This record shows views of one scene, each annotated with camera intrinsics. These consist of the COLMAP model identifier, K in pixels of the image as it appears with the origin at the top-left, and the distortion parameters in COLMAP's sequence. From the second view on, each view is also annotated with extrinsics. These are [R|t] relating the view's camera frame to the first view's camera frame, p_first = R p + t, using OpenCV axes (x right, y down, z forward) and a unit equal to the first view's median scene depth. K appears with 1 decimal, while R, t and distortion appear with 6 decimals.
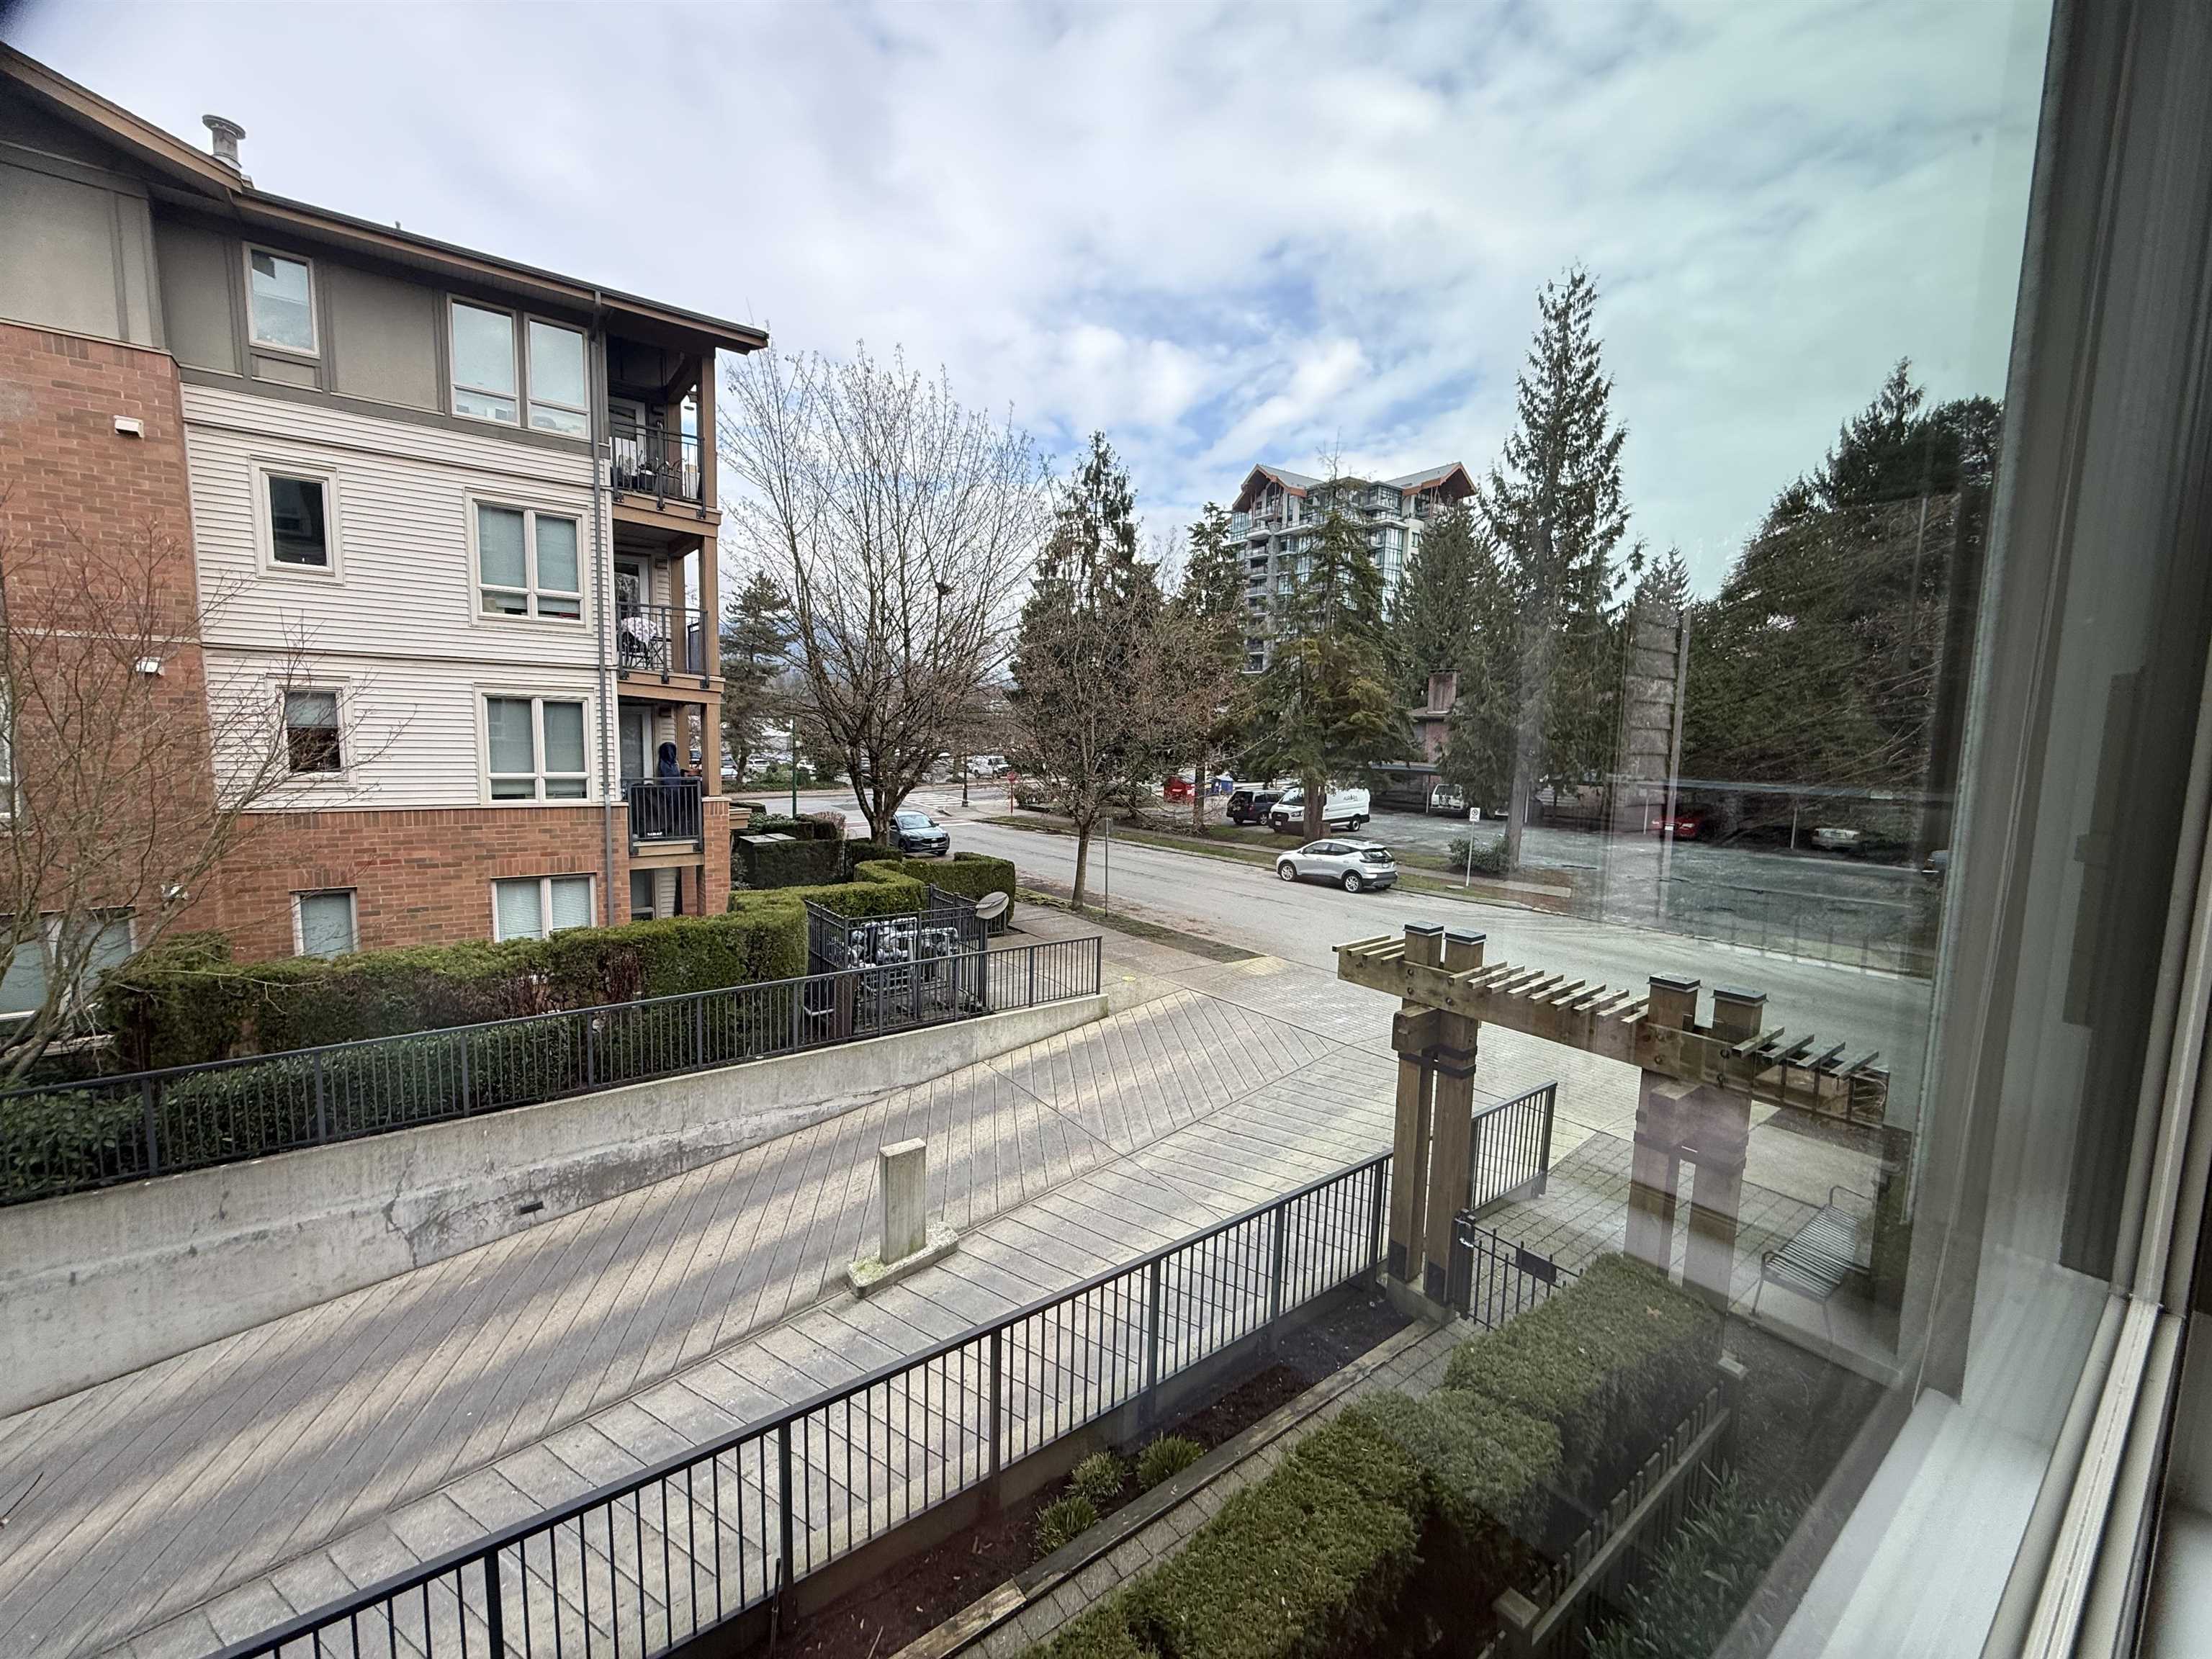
lens RADIAL K [[880.0, 0, 1097.8], [0, 880.0, 827.3], [0, 0, 1]] dist [0.001175, -0.000630]
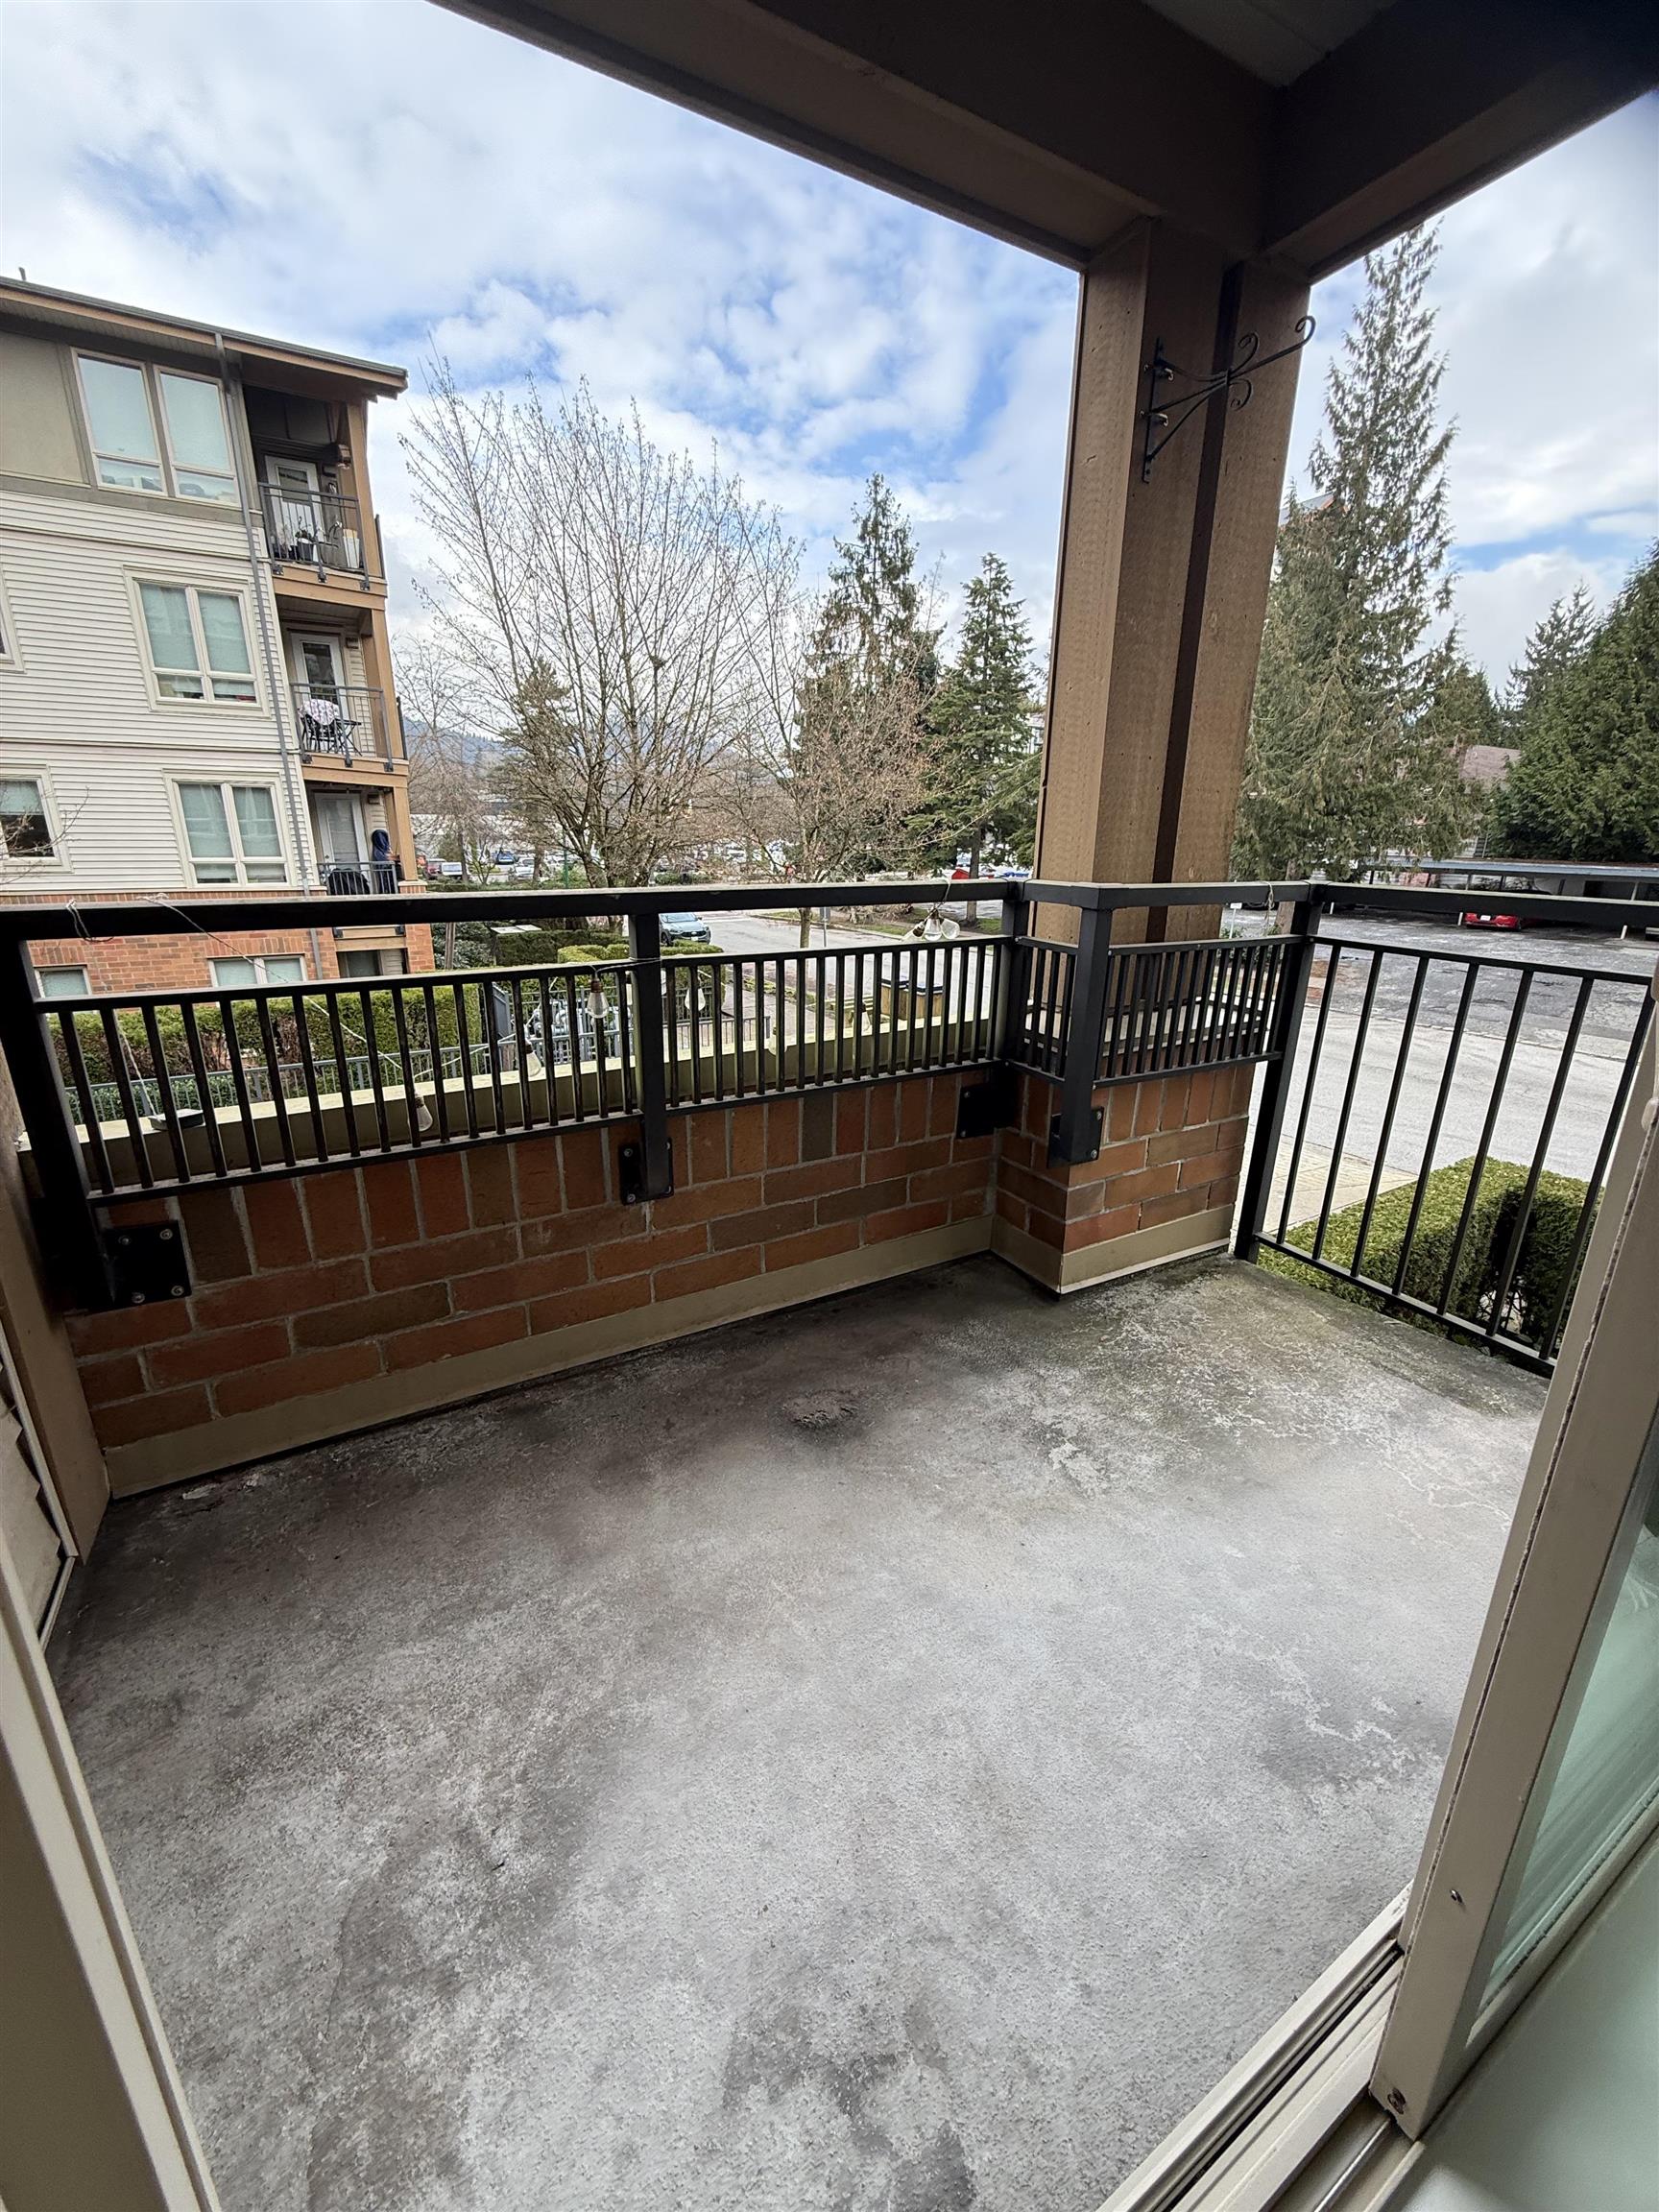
lens RADIAL K [[878.3, 0, 827.8], [0, 878.3, 1096.5], [0, 0, 1]] dist [0.000307, -0.000479]
pose [[0.993596, 0.016807, -0.111735, 0.107137], [0.004320, 0.982502, 0.186204, 0.014965], [0.112910, -0.185495, 0.976137, -0.003581]]
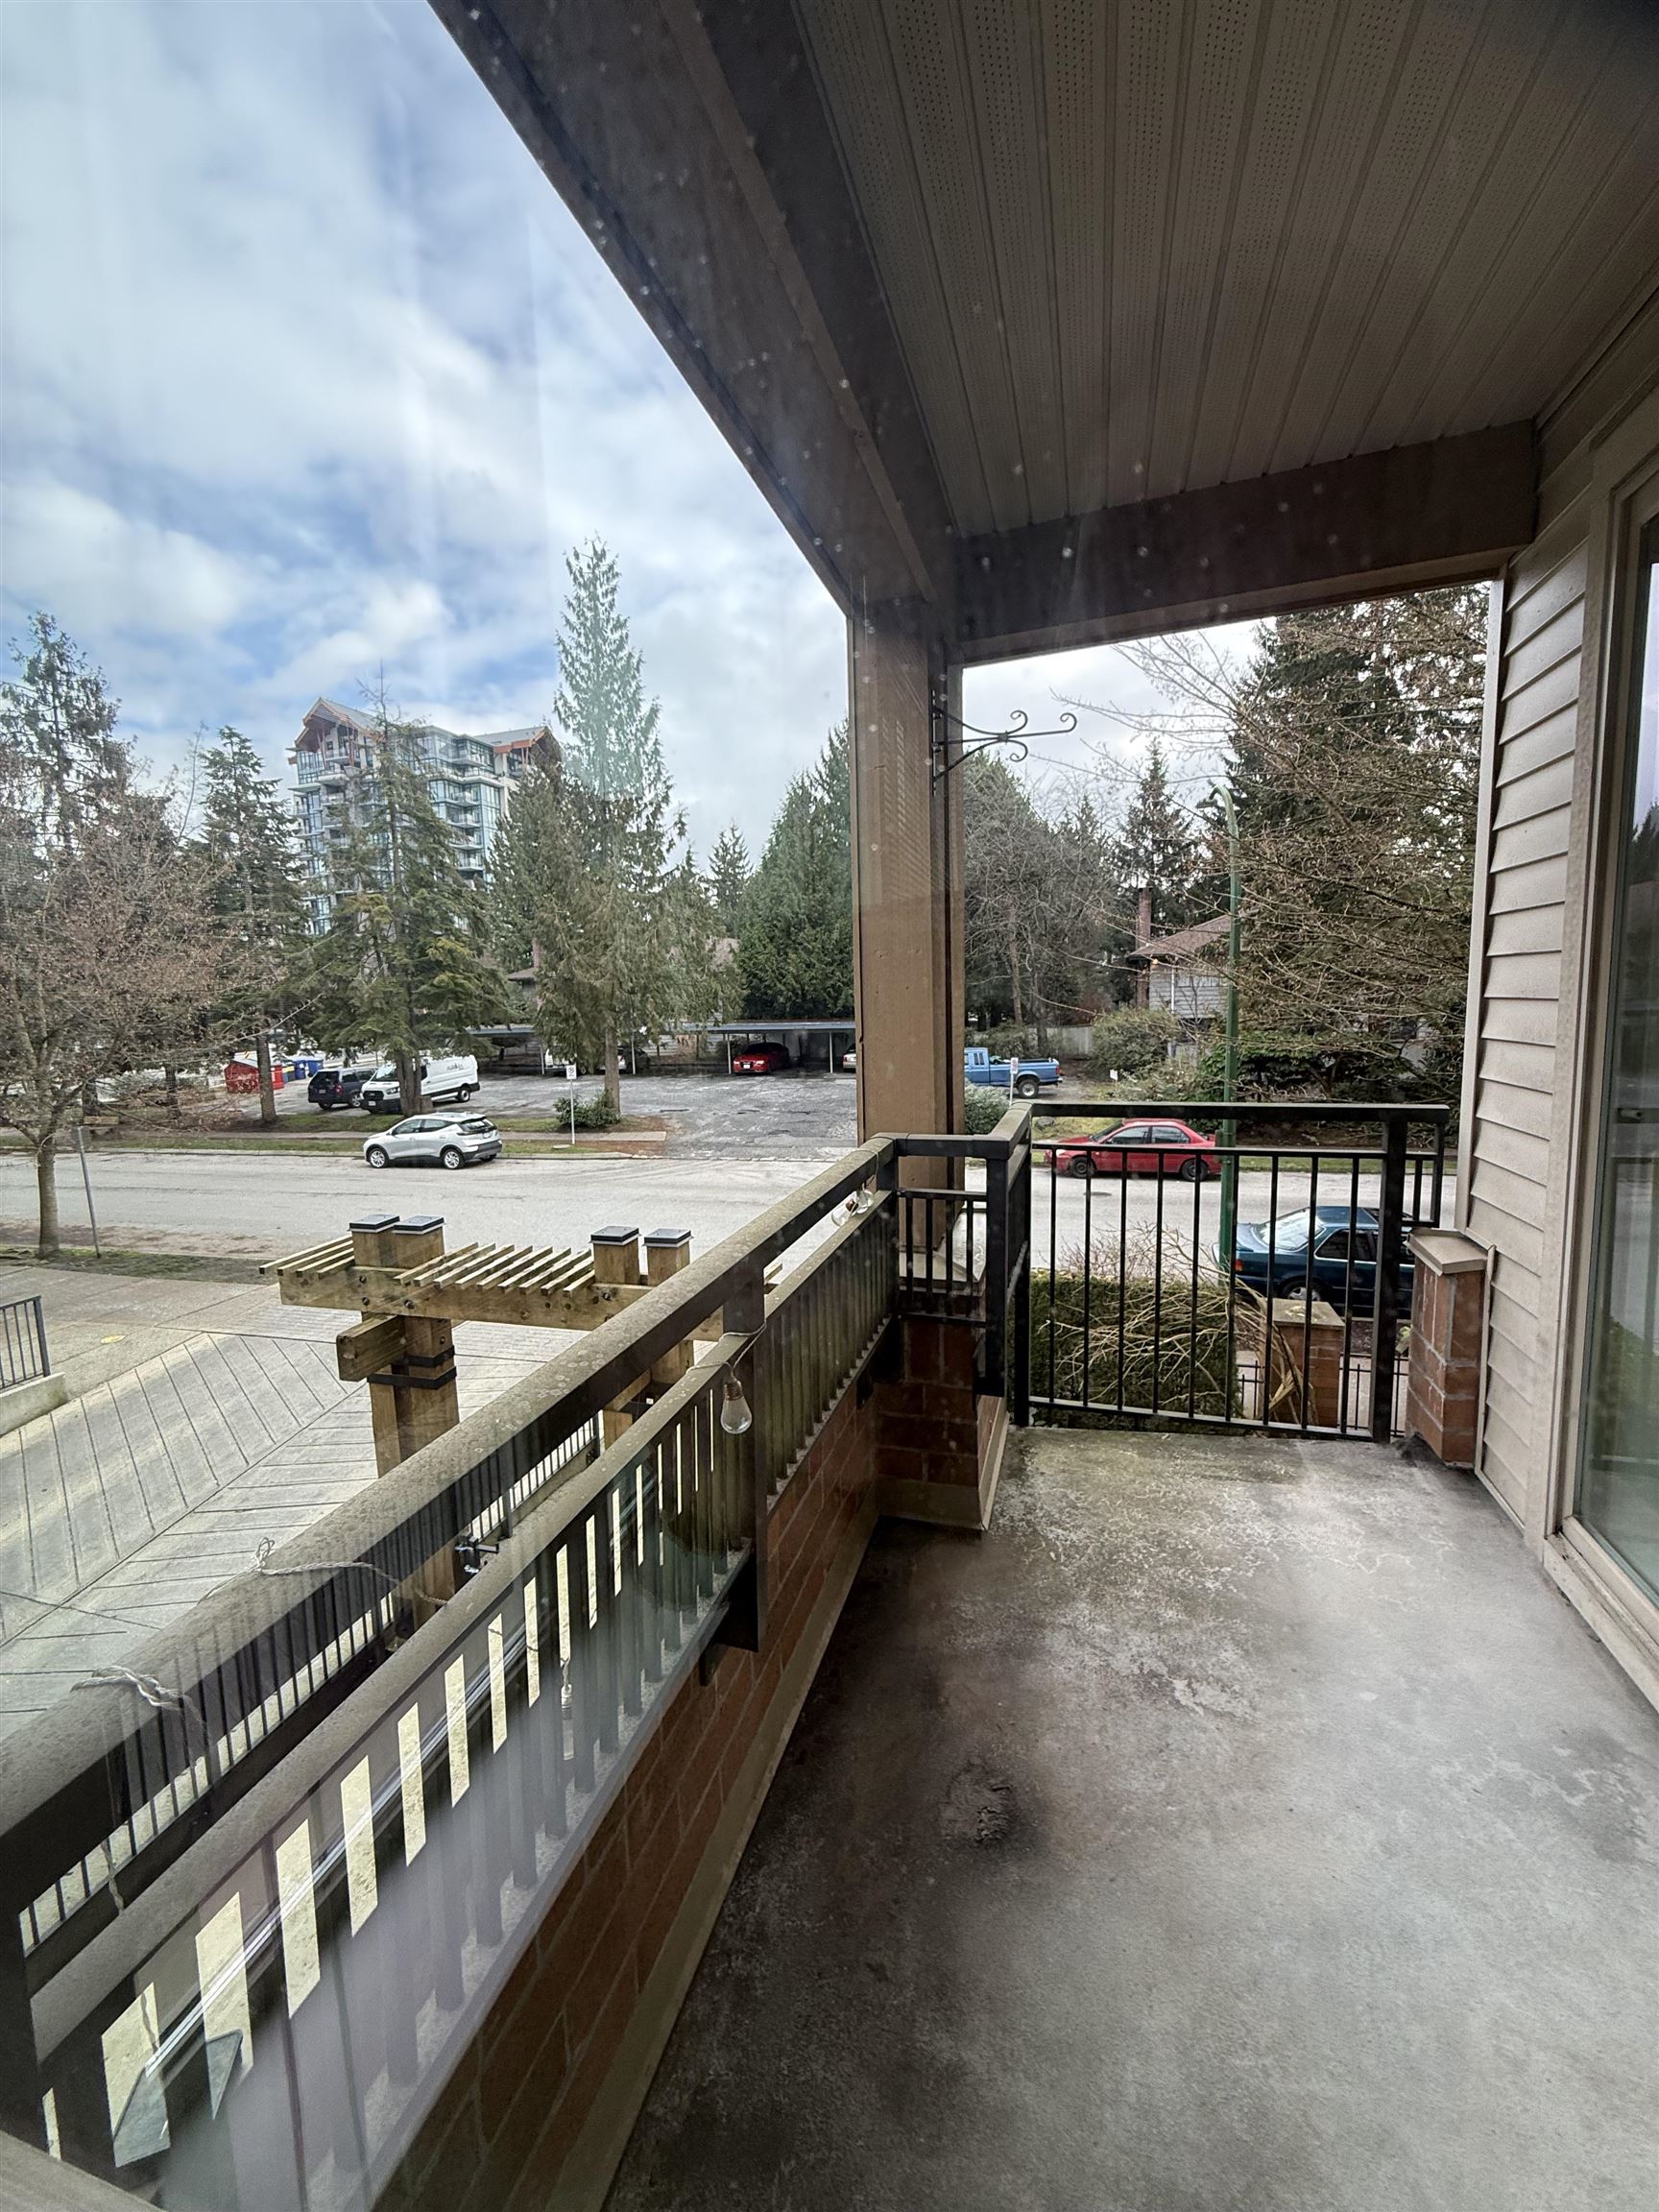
lens RADIAL K [[883.0, 0, 830.3], [0, 883.0, 1094.4], [0, 0, 1]] dist [0.000437, 0.000006]
pose [[0.793231, -0.115334, 0.597898, 0.060401], [0.112838, 0.992734, 0.041796, 0.002190], [-0.598374, 0.034312, 0.800482, 0.018982]]
